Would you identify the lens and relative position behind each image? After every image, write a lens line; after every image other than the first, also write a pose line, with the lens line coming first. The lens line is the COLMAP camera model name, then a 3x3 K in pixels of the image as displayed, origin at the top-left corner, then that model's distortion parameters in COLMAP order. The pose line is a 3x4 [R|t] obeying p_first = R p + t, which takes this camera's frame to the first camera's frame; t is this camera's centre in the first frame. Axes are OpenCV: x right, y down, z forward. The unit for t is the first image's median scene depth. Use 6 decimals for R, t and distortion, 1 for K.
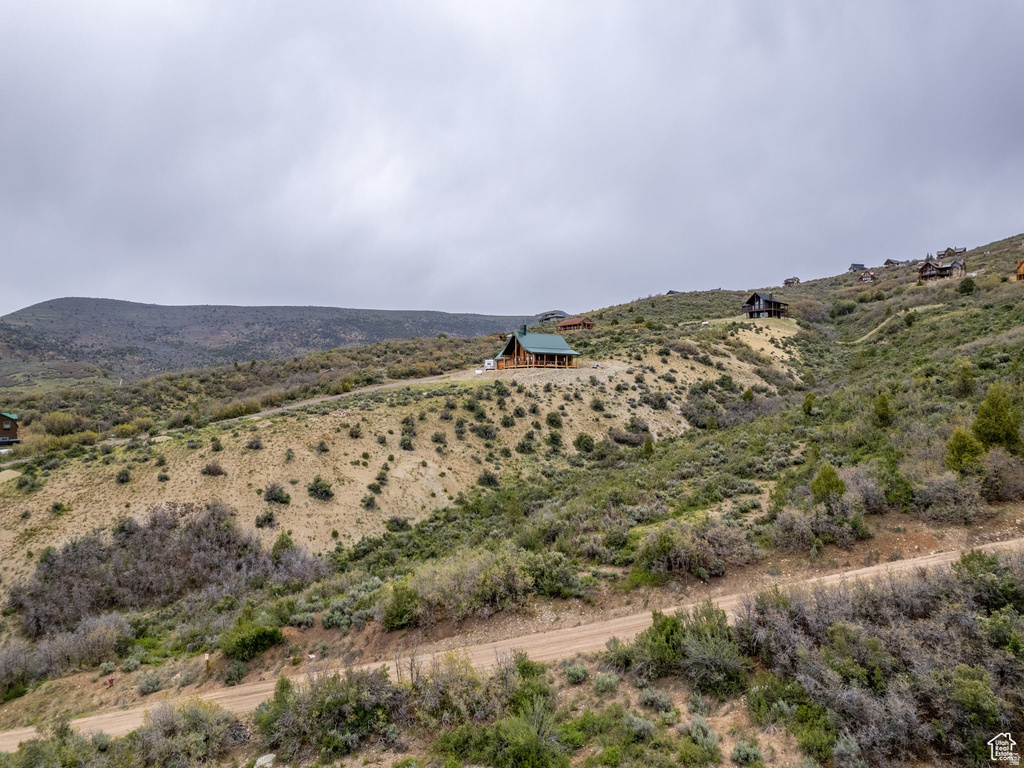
lens RADIAL K [[657.2, 0, 509.9], [0, 657.2, 387.9], [0, 0, 1]] dist [-0.060083, 0.051079]
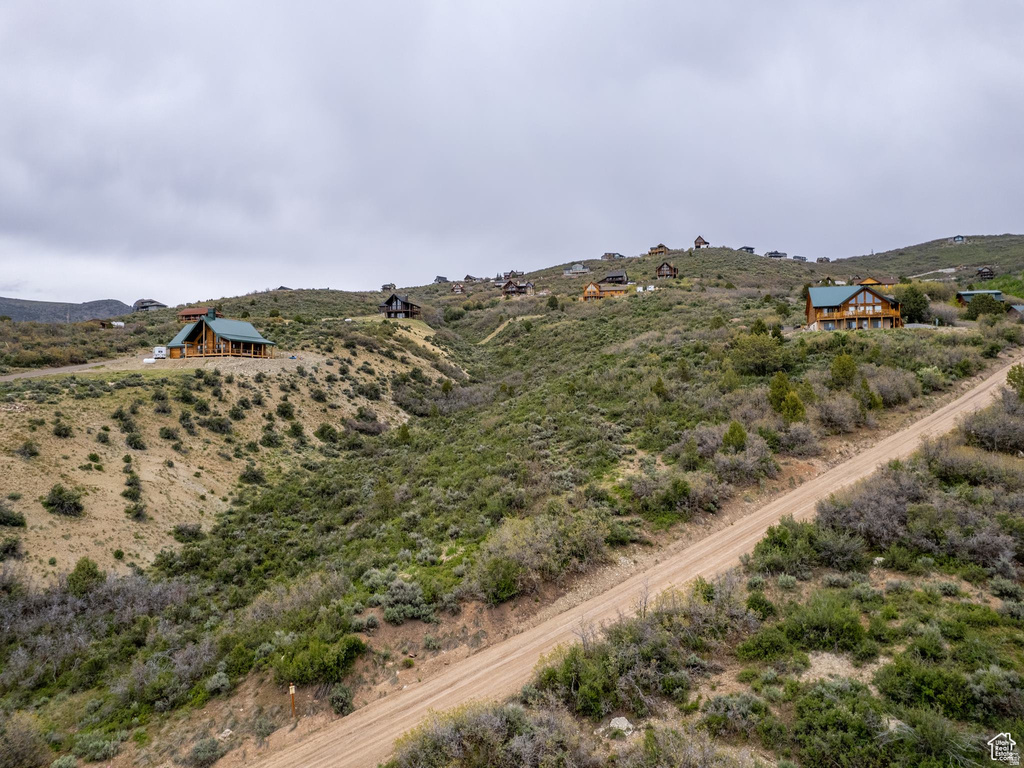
lens RADIAL K [[657.2, 0, 509.9], [0, 657.2, 387.9], [0, 0, 1]] dist [-0.060083, 0.051079]
pose [[0.807265, -0.001159, 0.590187, -0.183830], [0.002064, 0.999998, -0.000860, 0.014267], [-0.590185, 0.001912, 0.807266, 0.055032]]
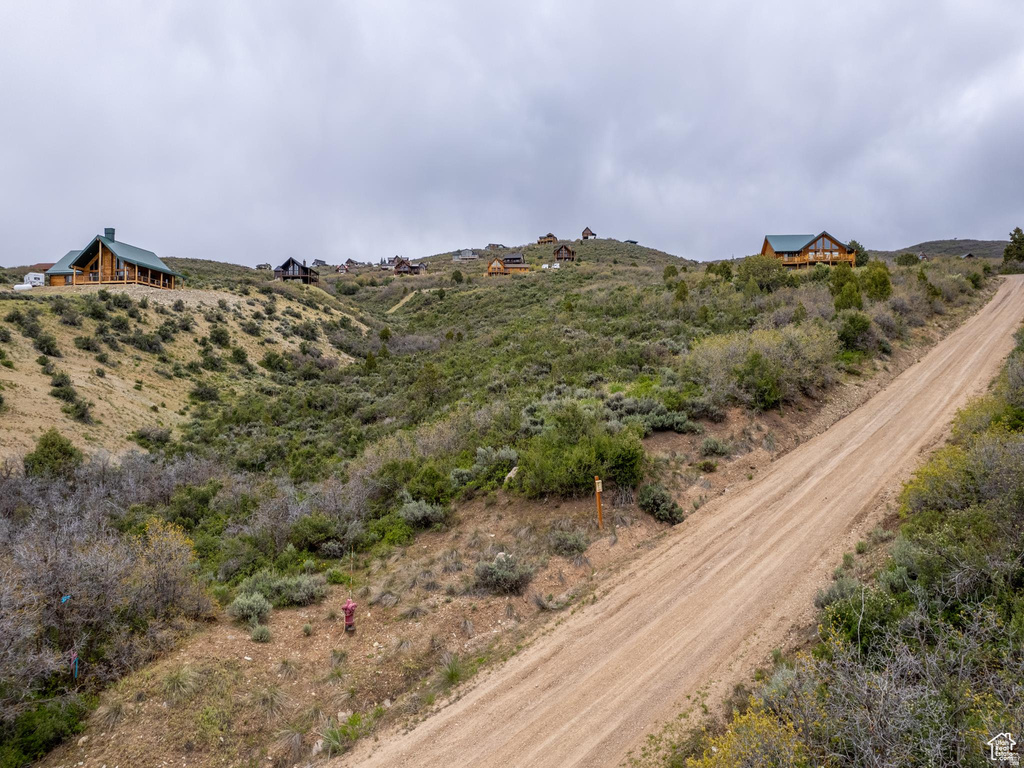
lens RADIAL K [[657.2, 0, 509.9], [0, 657.2, 387.9], [0, 0, 1]] dist [-0.060083, 0.051079]
pose [[0.674075, 0.004432, 0.738650, -0.226710], [-0.005933, 0.999982, -0.000585, 0.088128], [-0.738640, -0.003988, 0.674089, 0.182931]]
